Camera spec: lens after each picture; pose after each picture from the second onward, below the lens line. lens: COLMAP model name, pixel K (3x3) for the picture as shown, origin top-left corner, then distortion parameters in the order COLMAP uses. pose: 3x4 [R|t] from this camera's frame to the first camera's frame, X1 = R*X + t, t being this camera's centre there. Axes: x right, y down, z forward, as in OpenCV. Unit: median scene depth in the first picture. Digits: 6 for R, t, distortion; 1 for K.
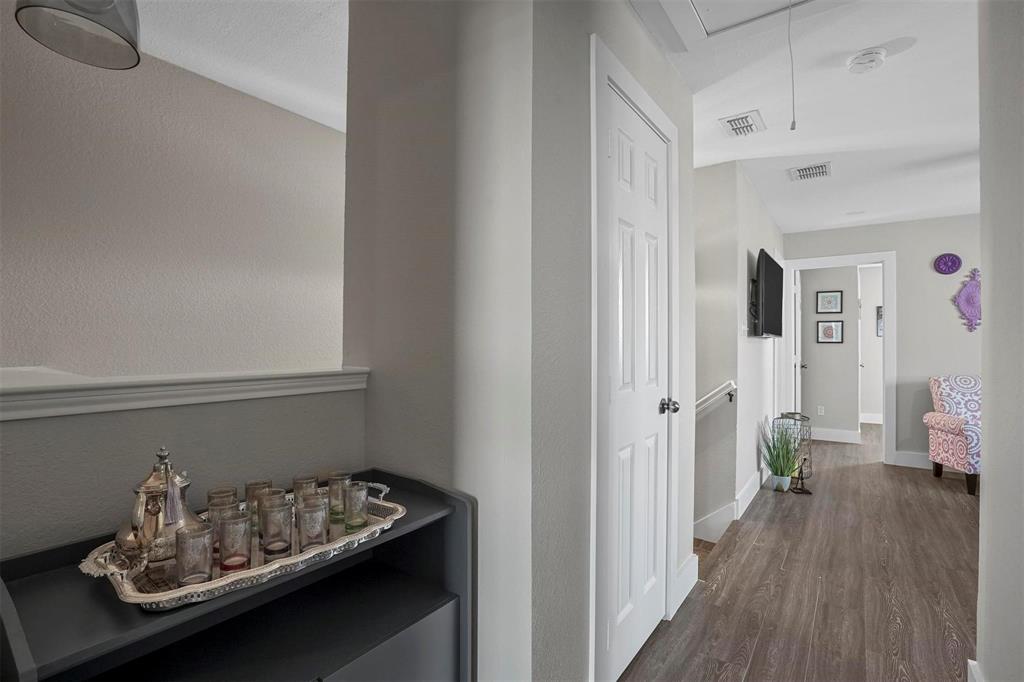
lens RADIAL K [[470.1, 0, 518.0], [0, 470.1, 340.2], [0, 0, 1]] dist [-0.062790, 0.024782]
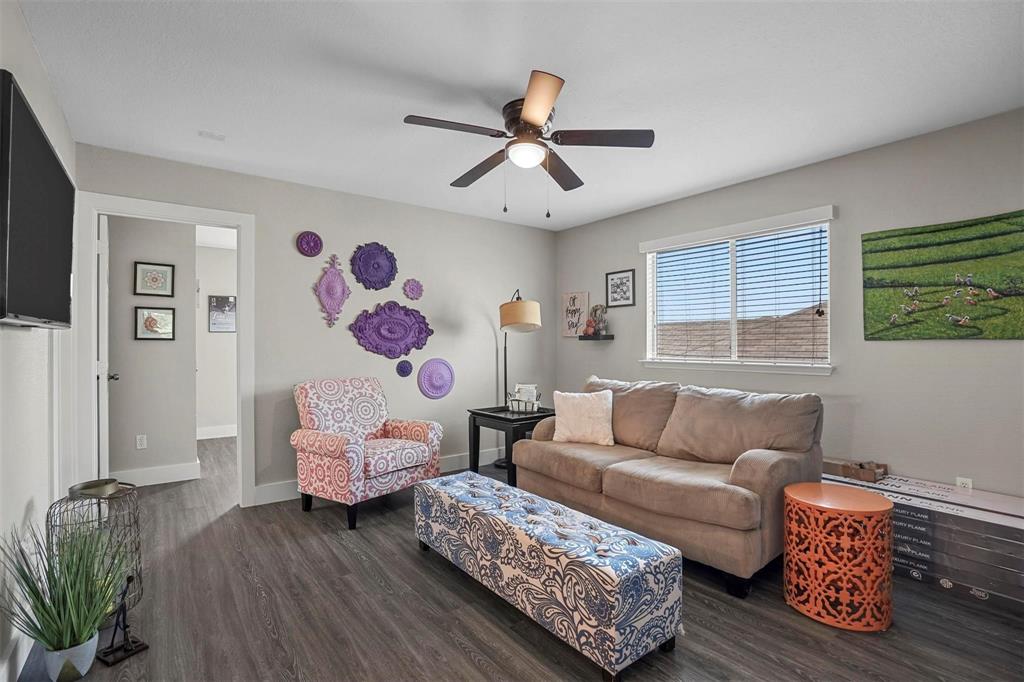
lens RADIAL K [[471.5, 0, 515.1], [0, 471.5, 341.5], [0, 0, 1]] dist [-0.065066, 0.020324]
pose [[0.273904, -0.006514, 0.961735, 0.244672], [-0.005604, 0.999949, 0.008369, -0.001101], [-0.961741, -0.007682, 0.273854, 0.418741]]
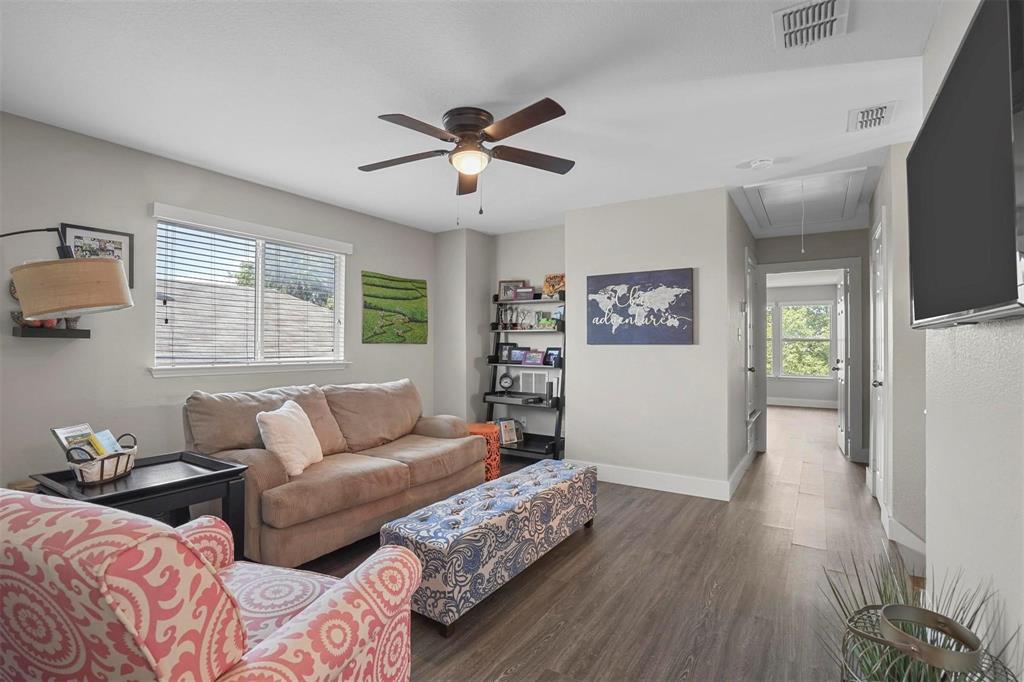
lens RADIAL K [[476.7, 0, 515.1], [0, 476.7, 349.3], [0, 0, 1]] dist [-0.061436, 0.027958]
pose [[-0.996173, -0.007907, -0.087051, 0.803031], [-0.007779, 0.999968, -0.001813, 0.011869], [0.087062, -0.001129, -0.996202, 1.166833]]
